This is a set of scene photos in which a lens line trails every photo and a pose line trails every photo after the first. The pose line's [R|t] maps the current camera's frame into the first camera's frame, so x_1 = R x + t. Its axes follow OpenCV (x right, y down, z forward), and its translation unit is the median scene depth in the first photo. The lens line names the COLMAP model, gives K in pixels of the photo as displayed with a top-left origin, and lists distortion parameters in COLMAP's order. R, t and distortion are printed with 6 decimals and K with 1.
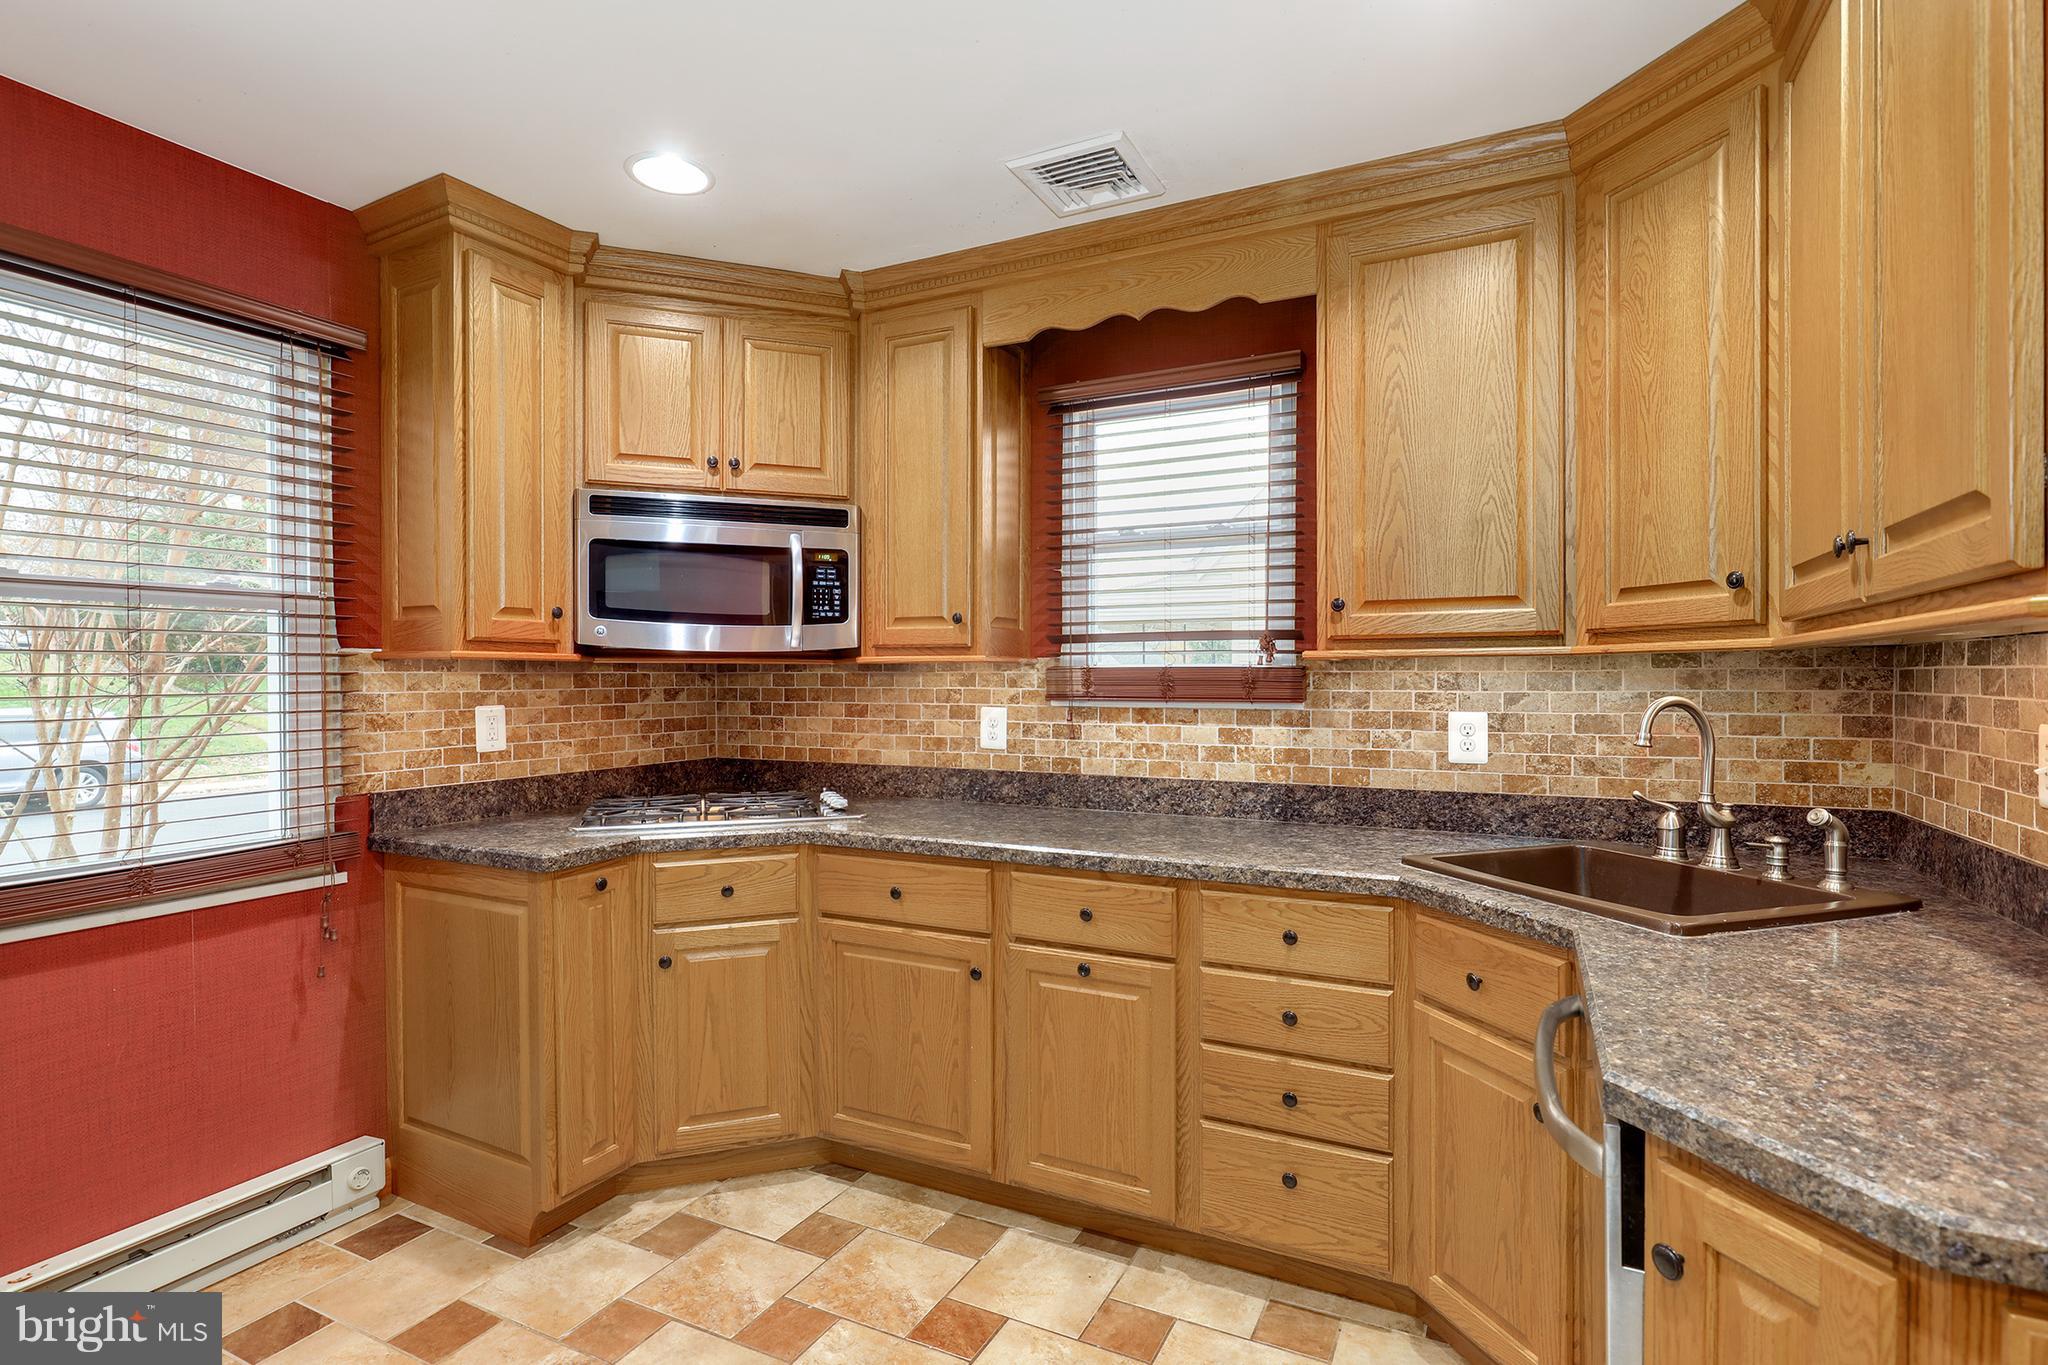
lens RADIAL K [[1005.5, 0, 1024.0], [0, 1005.5, 682.5], [0, 0, 1]] dist [0.001792, 0.000375]
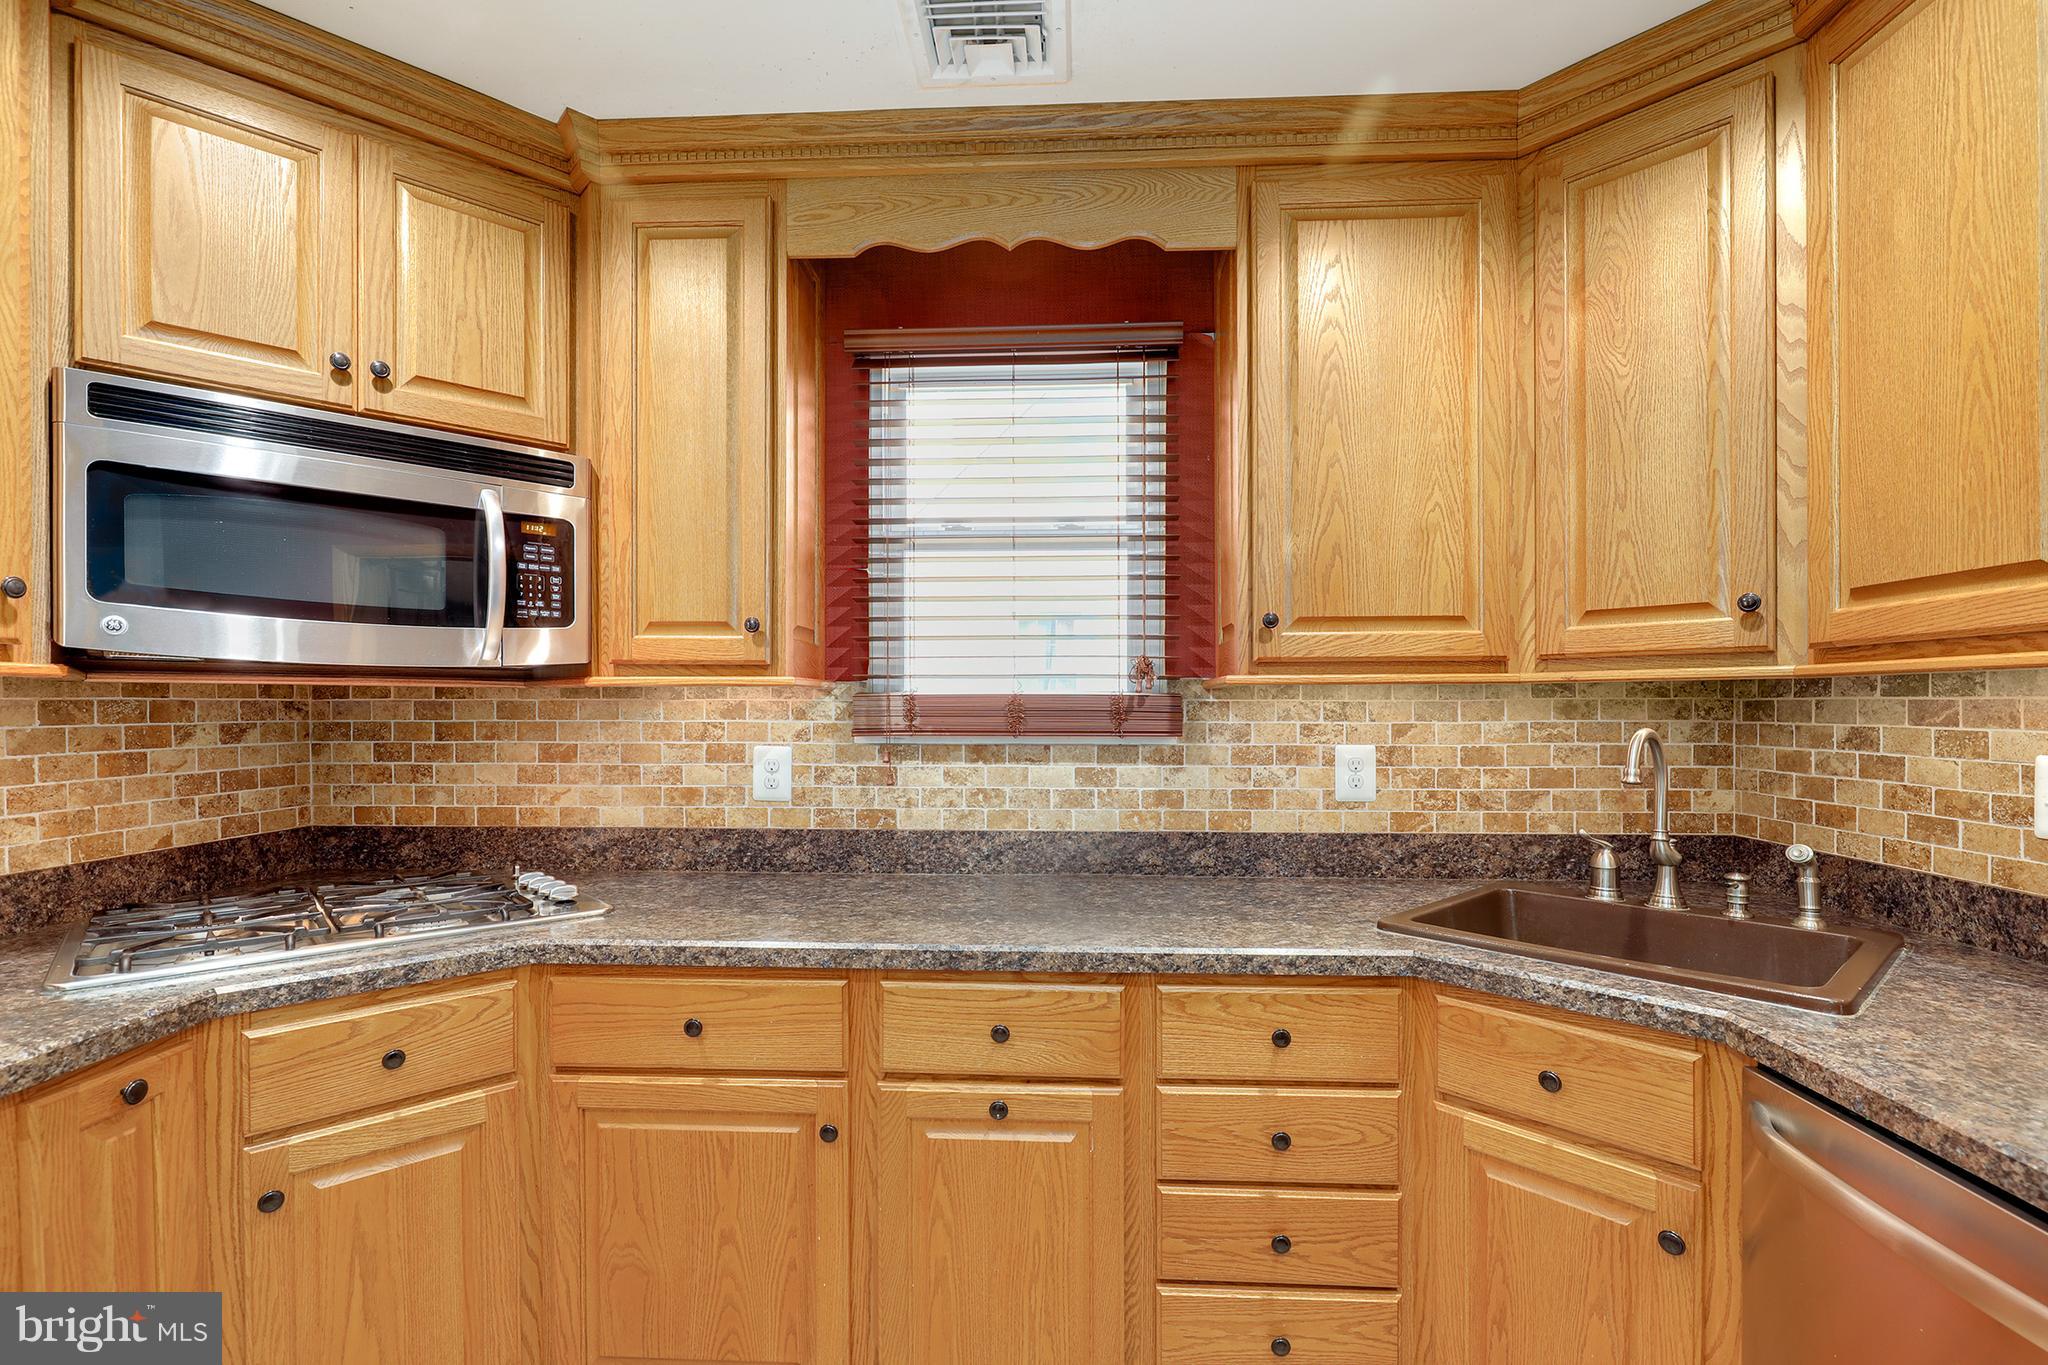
lens RADIAL K [[952.1, 0, 1020.1], [0, 952.1, 711.0], [0, 0, 1]] dist [0.000506, 0.000418]
pose [[0.916716, -0.001694, 0.399536, -0.176225], [0.001327, 0.999998, 0.001195, -0.002918], [-0.399537, -0.000566, 0.916717, 0.319705]]
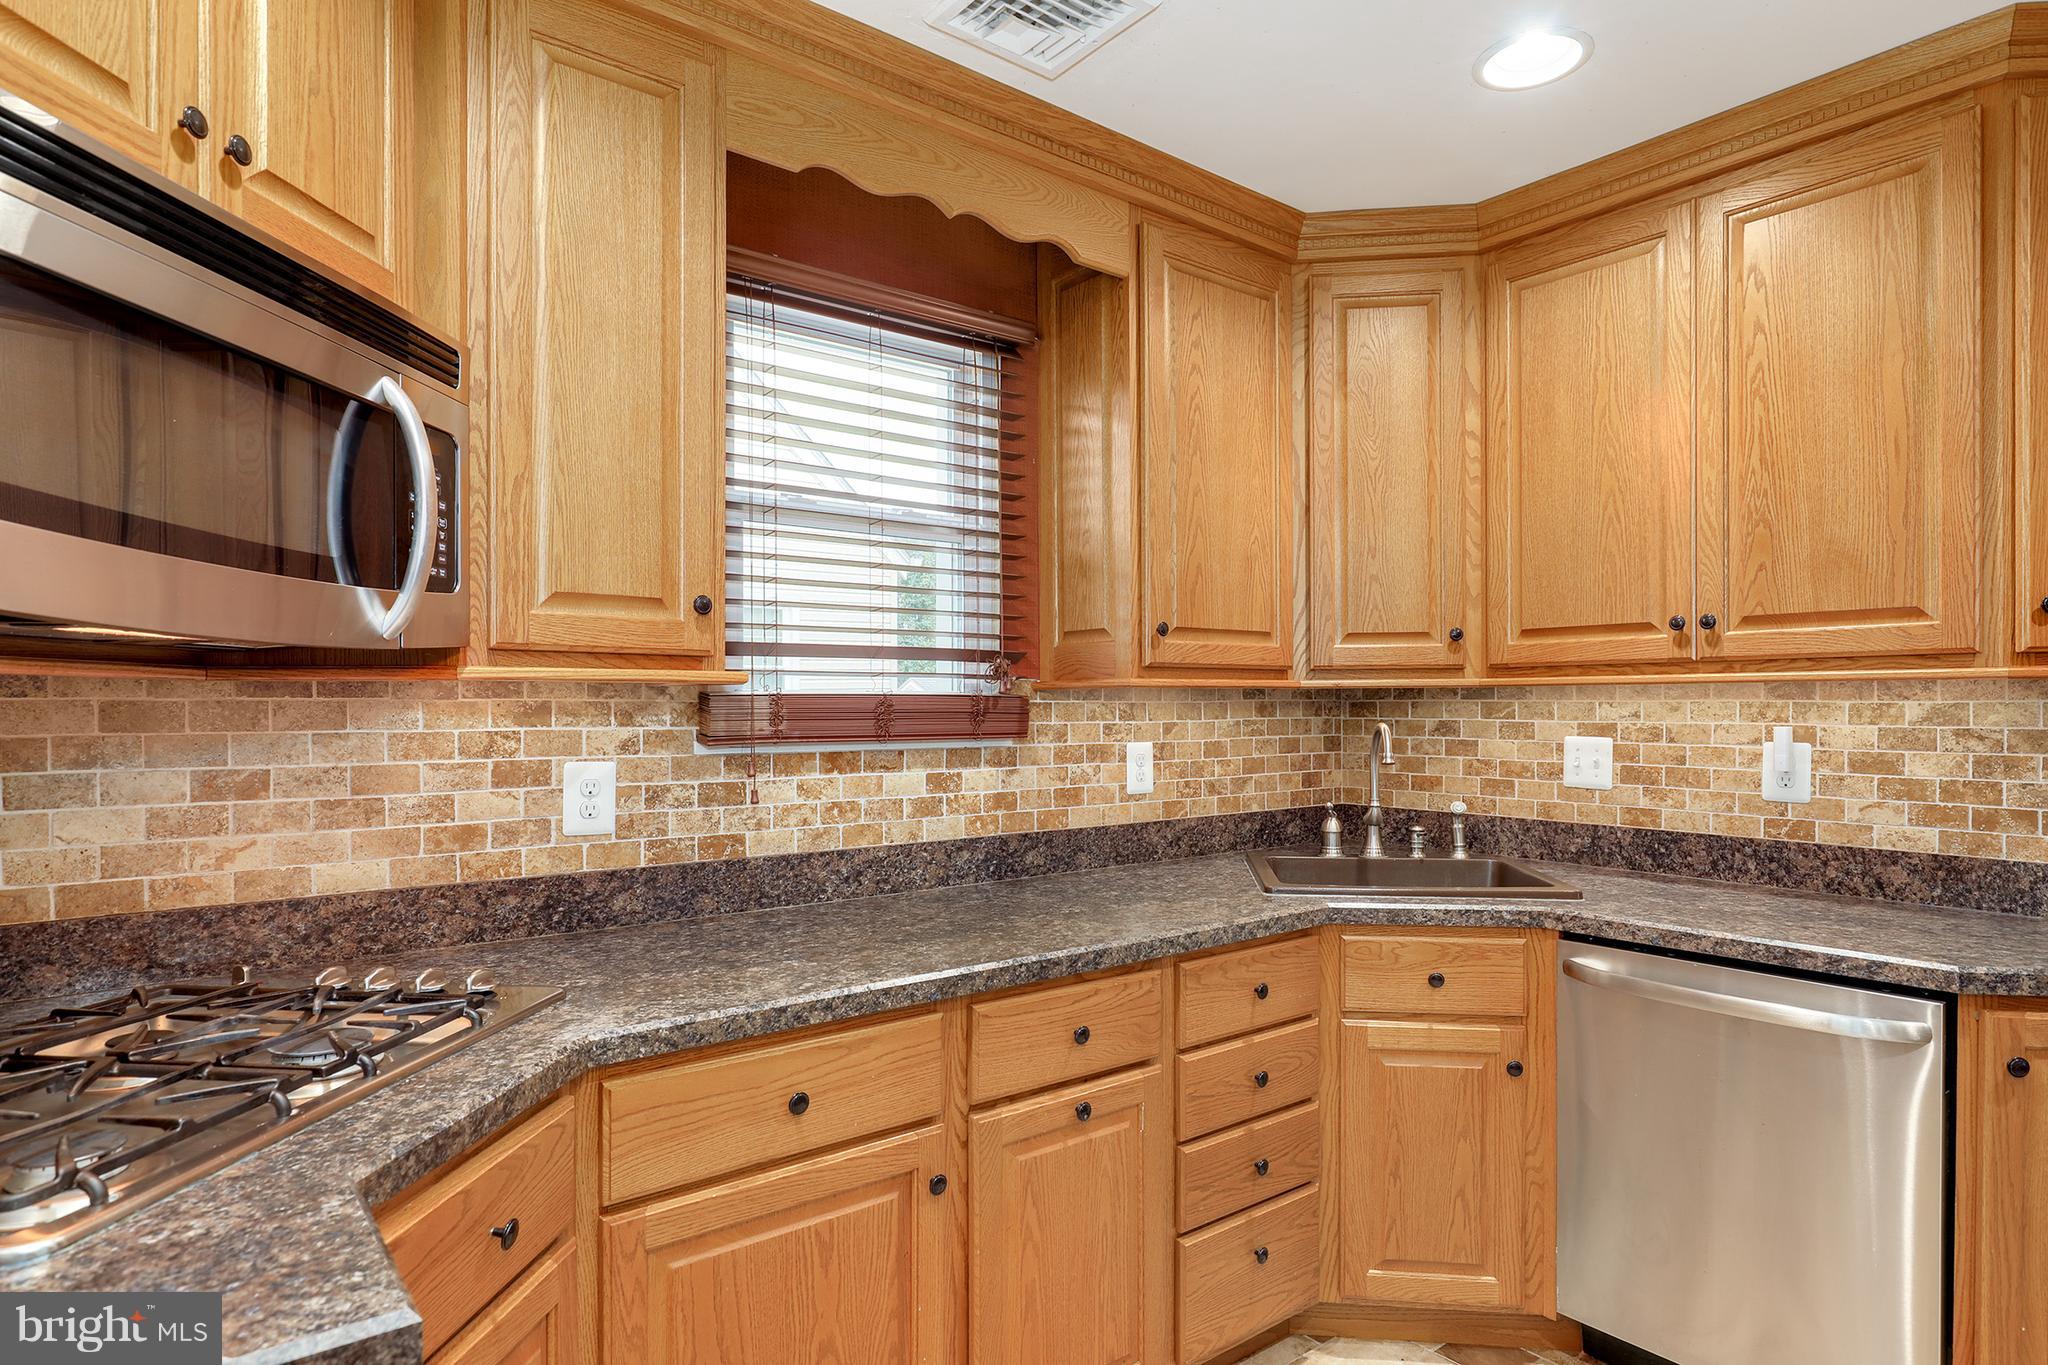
lens RADIAL K [[1149.4, 0, 1018.4], [0, 1149.4, 713.7], [0, 0, 1]] dist [0.003860, 0.001328]
pose [[0.418727, -0.006952, 0.908085, -0.626824], [0.005350, 0.999972, 0.005188, -0.005520], [-0.908096, 0.002686, 0.418753, 0.610582]]
